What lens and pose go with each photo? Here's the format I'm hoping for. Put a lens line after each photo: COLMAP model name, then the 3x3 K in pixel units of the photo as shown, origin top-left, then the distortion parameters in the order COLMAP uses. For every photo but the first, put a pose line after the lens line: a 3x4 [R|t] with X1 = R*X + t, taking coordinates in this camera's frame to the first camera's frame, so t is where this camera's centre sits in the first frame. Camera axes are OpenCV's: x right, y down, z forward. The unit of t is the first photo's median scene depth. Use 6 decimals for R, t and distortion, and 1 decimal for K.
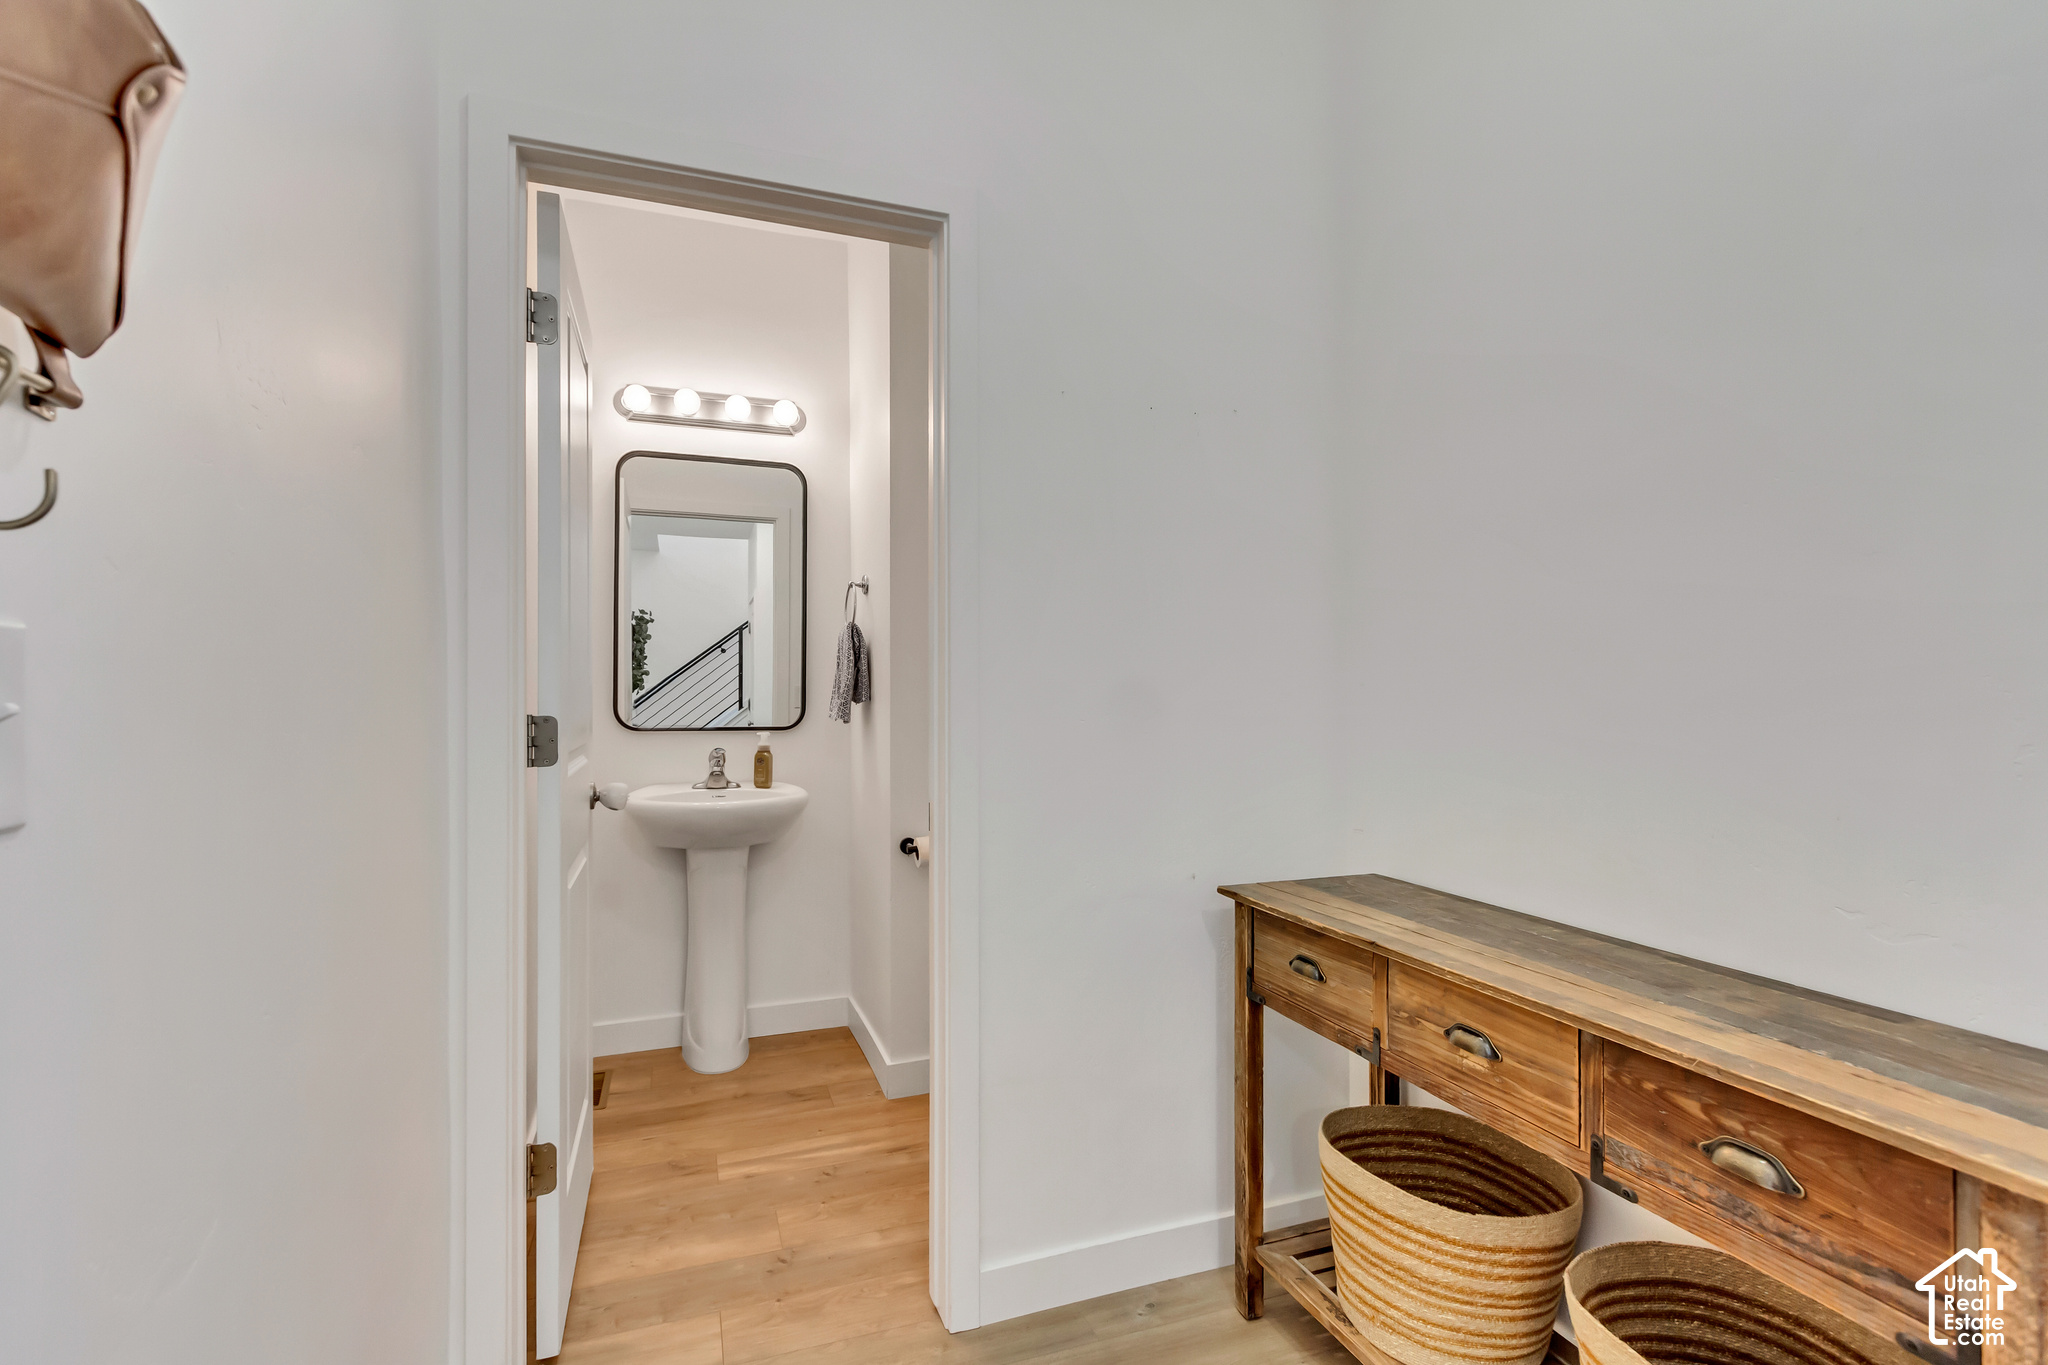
lens RADIAL K [[959.0, 0, 1020.9], [0, 959.0, 691.3], [0, 0, 1]] dist [0.004422, -0.001427]
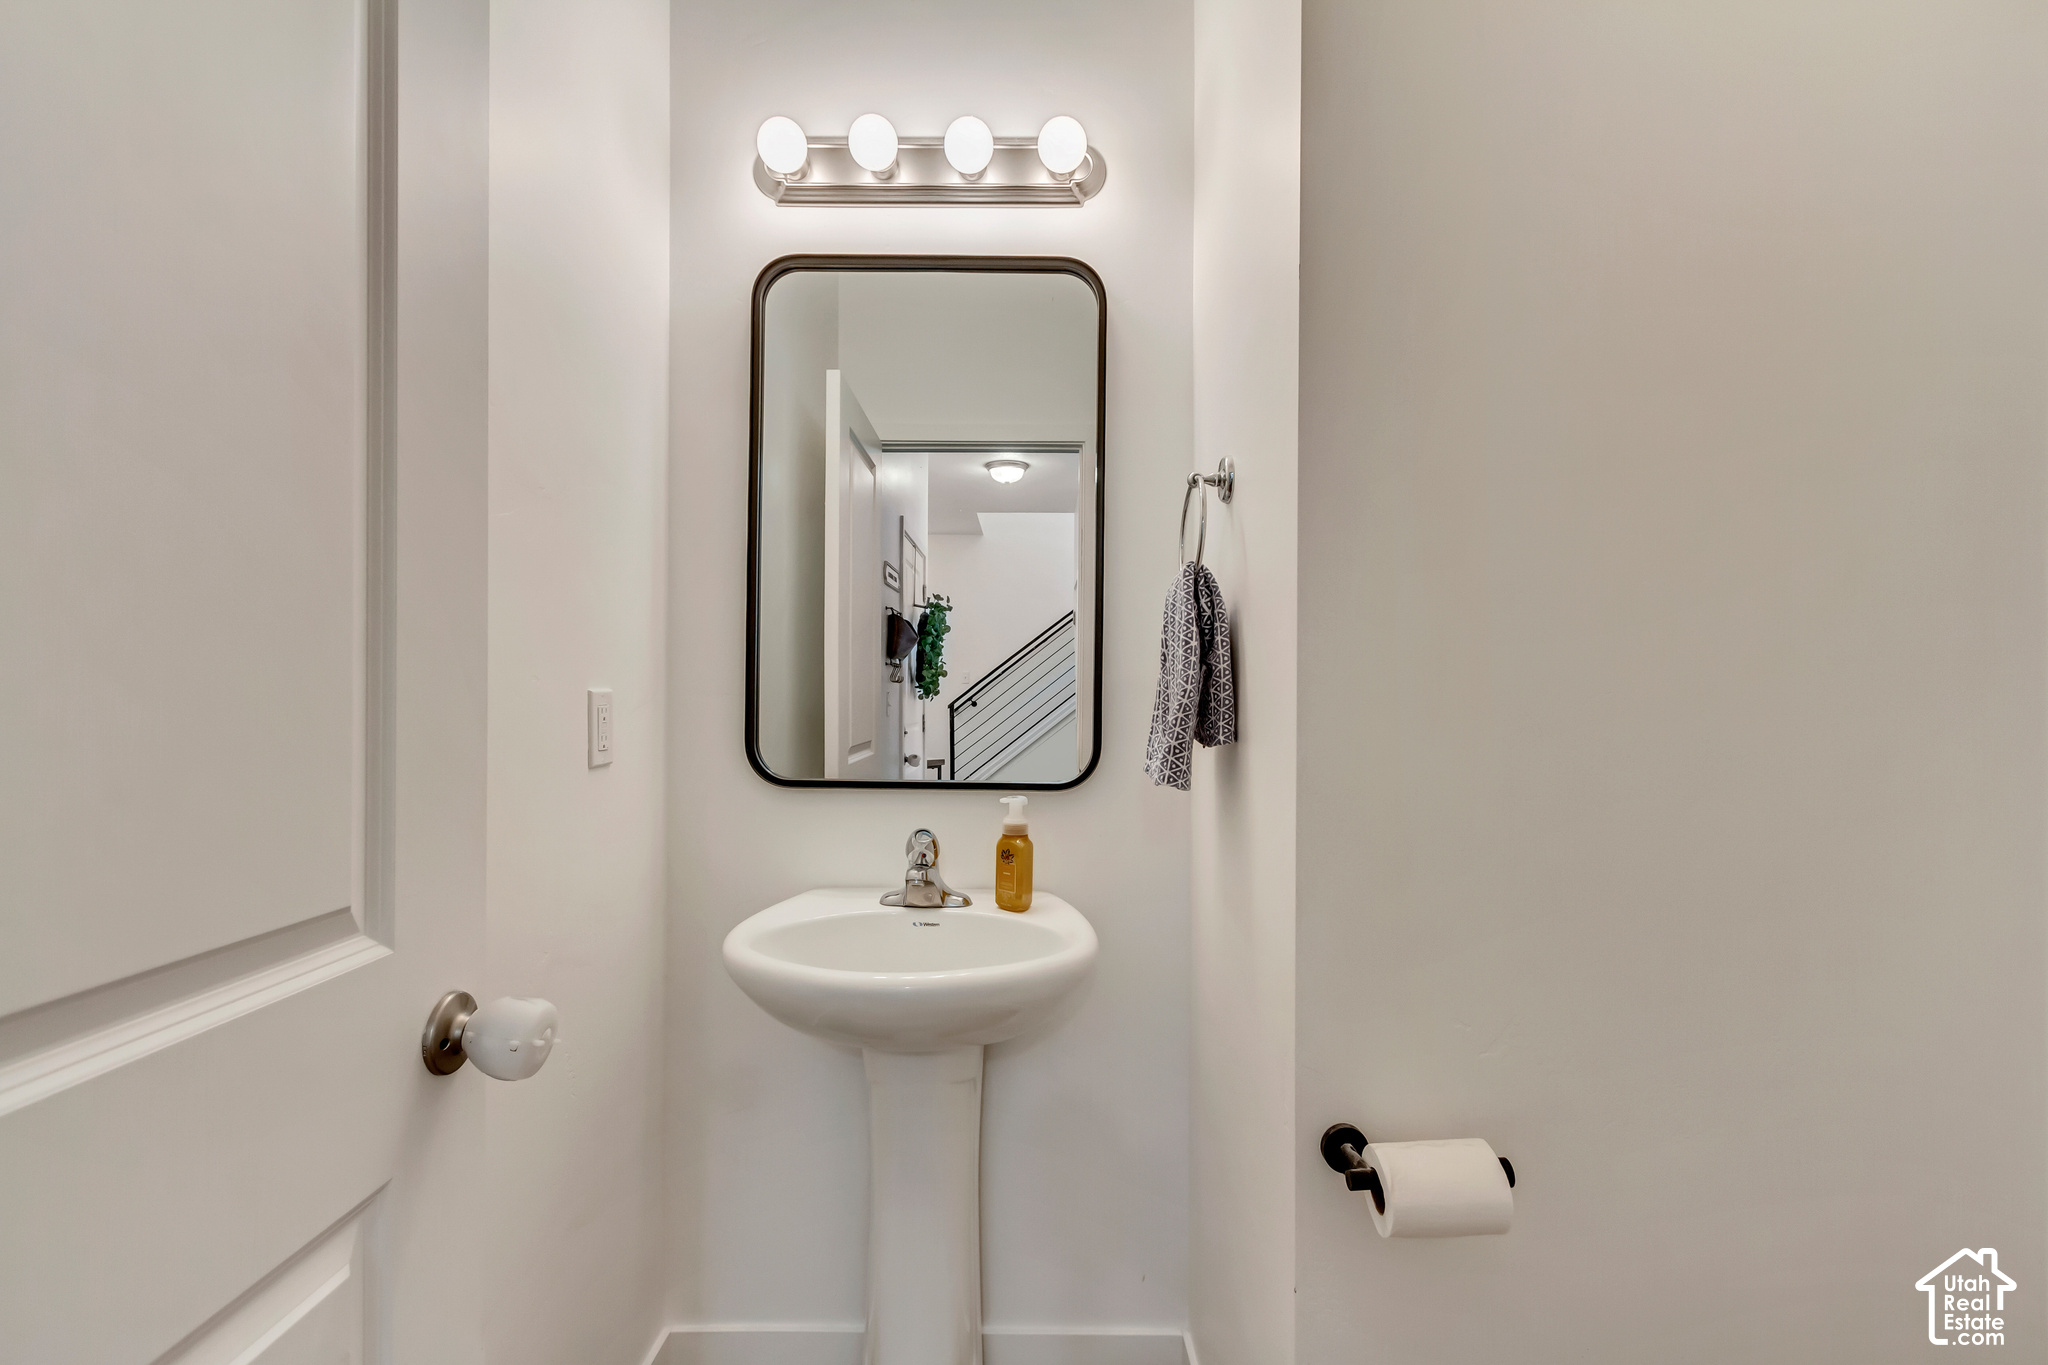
lens RADIAL K [[959.0, 0, 1020.9], [0, 959.0, 691.3], [0, 0, 1]] dist [0.004422, -0.001427]
pose [[0.938852, 0.005773, -0.344271, -0.097743], [-0.004629, 0.999981, 0.004145, -0.013979], [0.344289, -0.002297, 0.938861, 0.549147]]
